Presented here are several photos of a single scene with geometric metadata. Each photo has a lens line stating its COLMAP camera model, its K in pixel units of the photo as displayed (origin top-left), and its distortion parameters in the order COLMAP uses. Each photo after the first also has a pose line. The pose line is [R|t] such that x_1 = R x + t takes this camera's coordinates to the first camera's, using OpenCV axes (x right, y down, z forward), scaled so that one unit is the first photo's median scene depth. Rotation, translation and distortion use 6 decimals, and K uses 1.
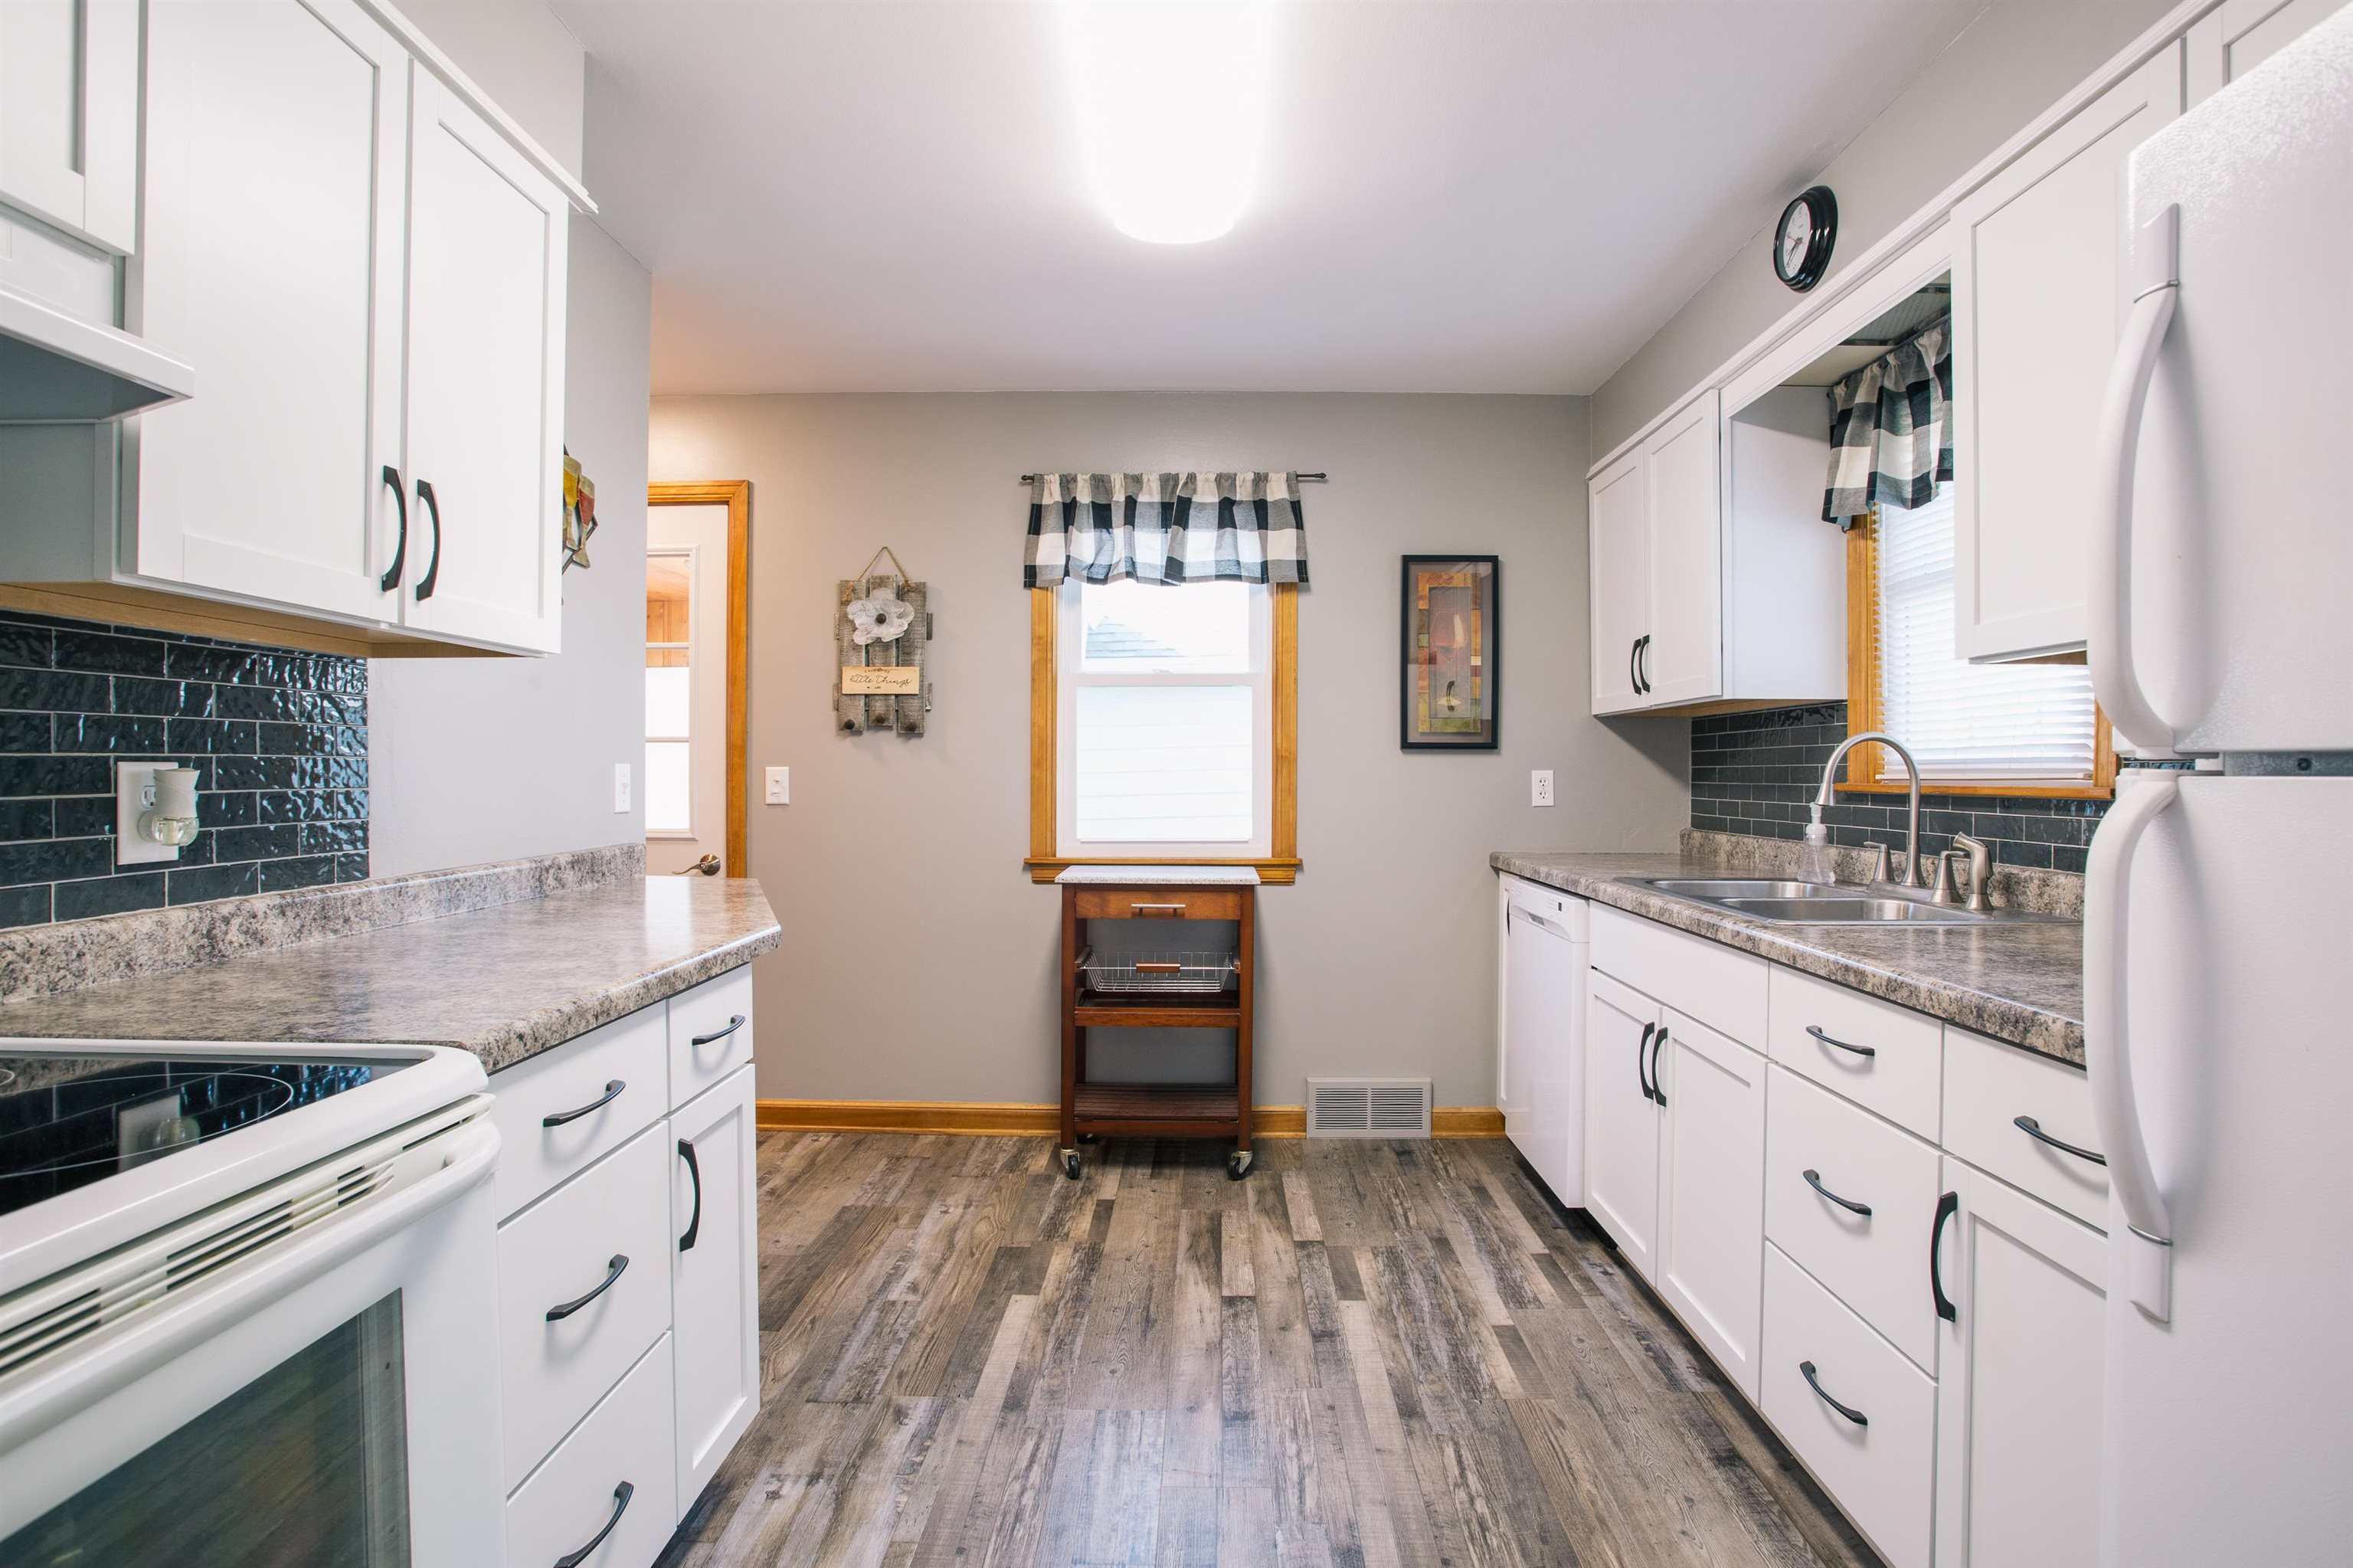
lens RADIAL K [[1139.6, 0, 1186.1], [0, 1139.6, 782.5], [0, 0, 1]] dist [-0.067435, 0.026918]
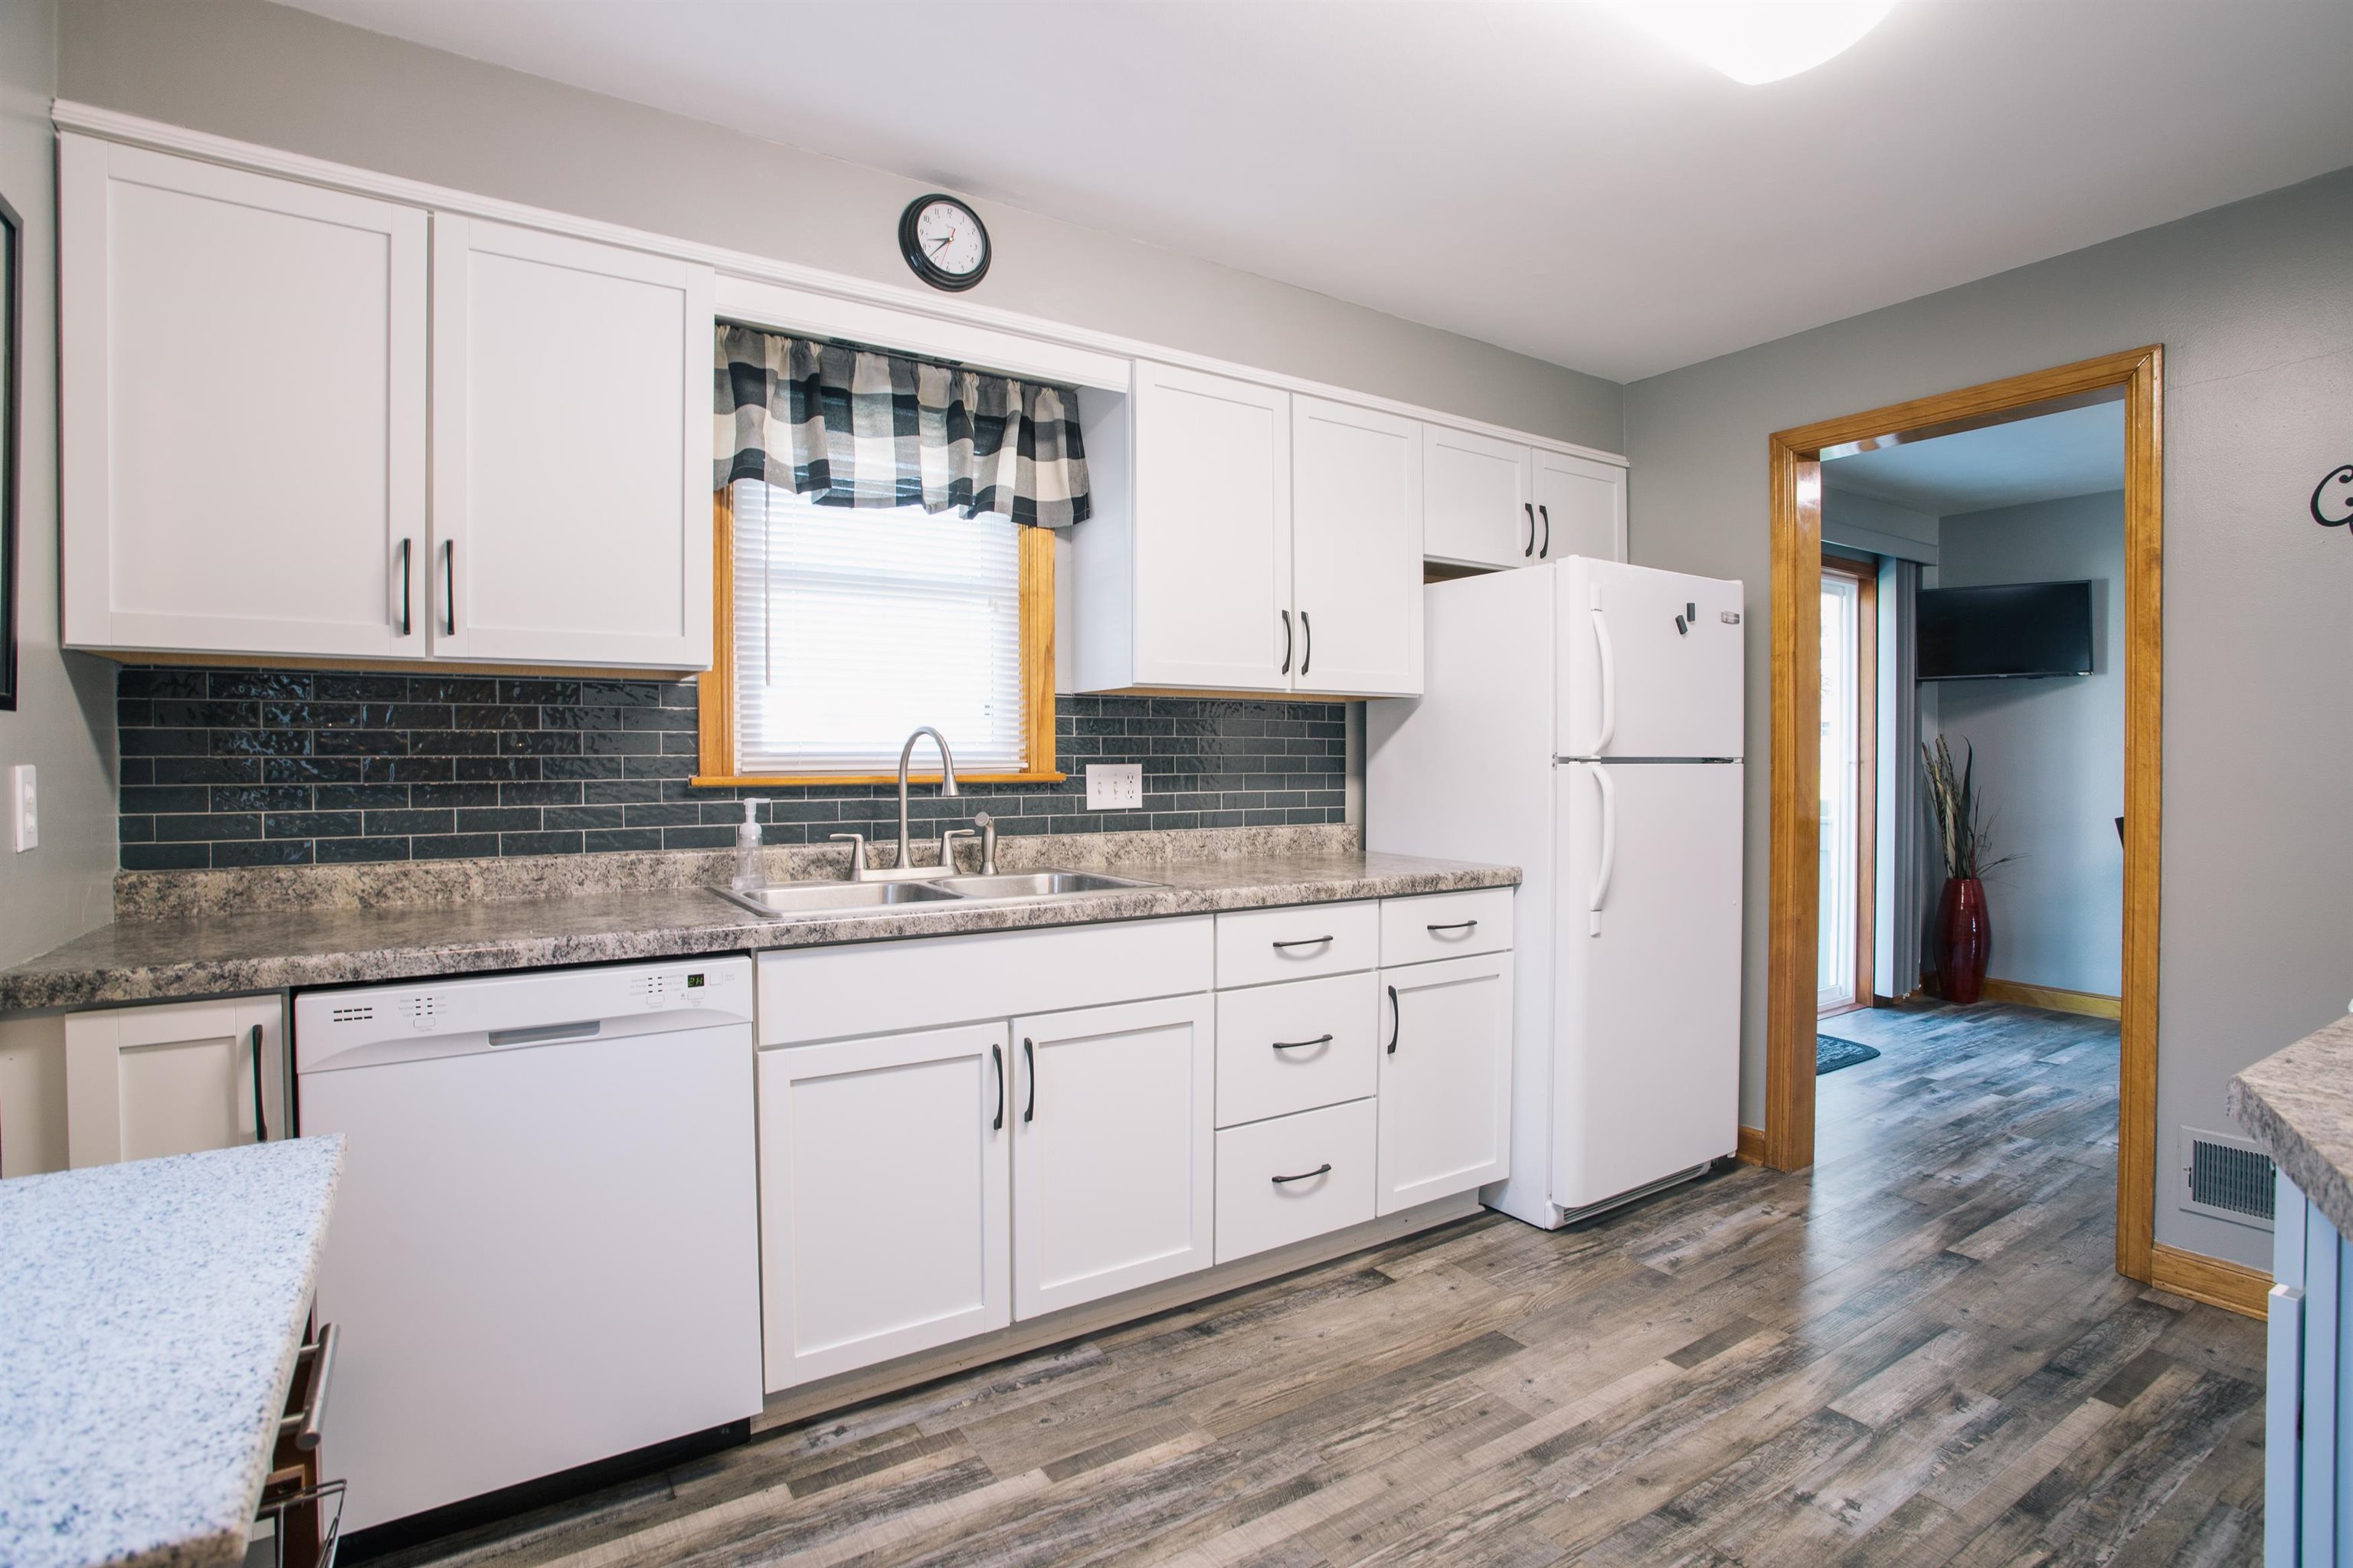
lens RADIAL K [[1139.6, 0, 1186.1], [0, 1139.6, 782.5], [0, 0, 1]] dist [-0.067435, 0.026918]
pose [[-0.557432, -0.019086, 0.830004, -0.404592], [0.007643, 0.999575, 0.028119, -0.019303], [-0.830188, 0.022018, -0.557049, 1.333384]]
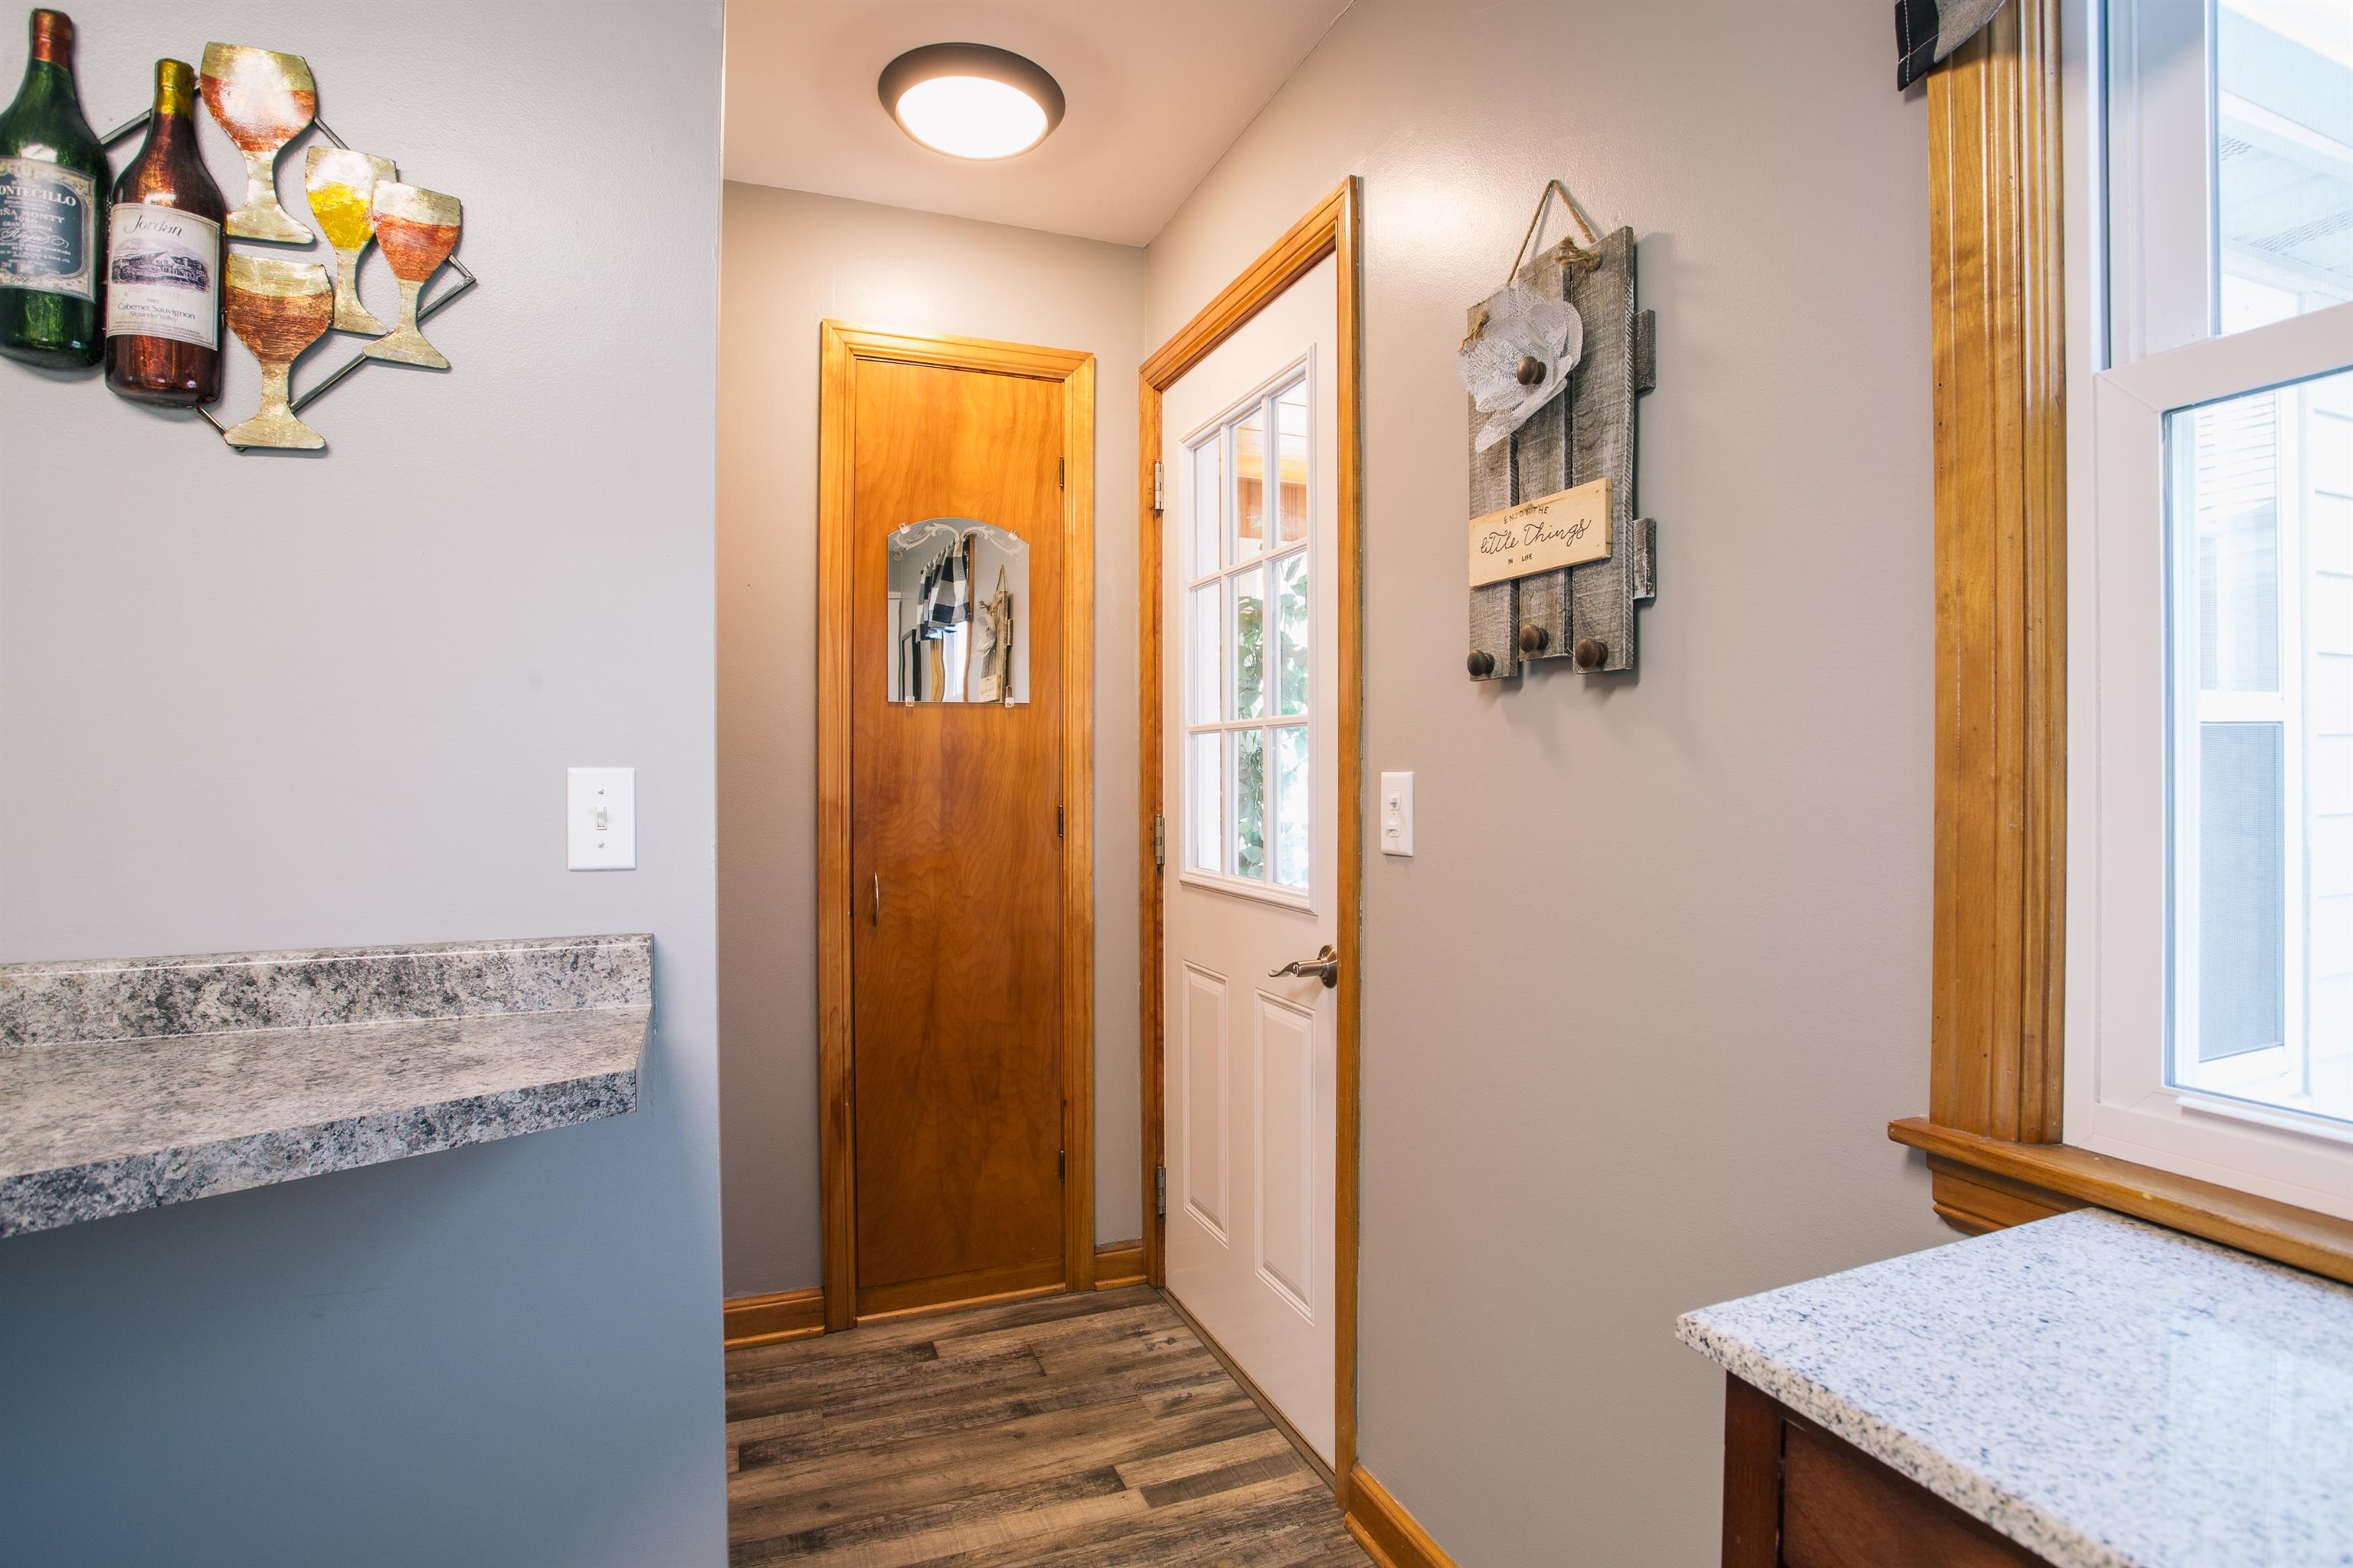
lens RADIAL K [[1161.6, 0, 1193.8], [0, 1161.6, 773.6], [0, 0, 1]] dist [-0.068840, 0.023066]
pose [[0.392231, 0.005870, -0.919848, 0.047445], [-0.011552, 0.999932, 0.001456, -0.019112], [0.919794, 0.010055, 0.392273, 1.147240]]
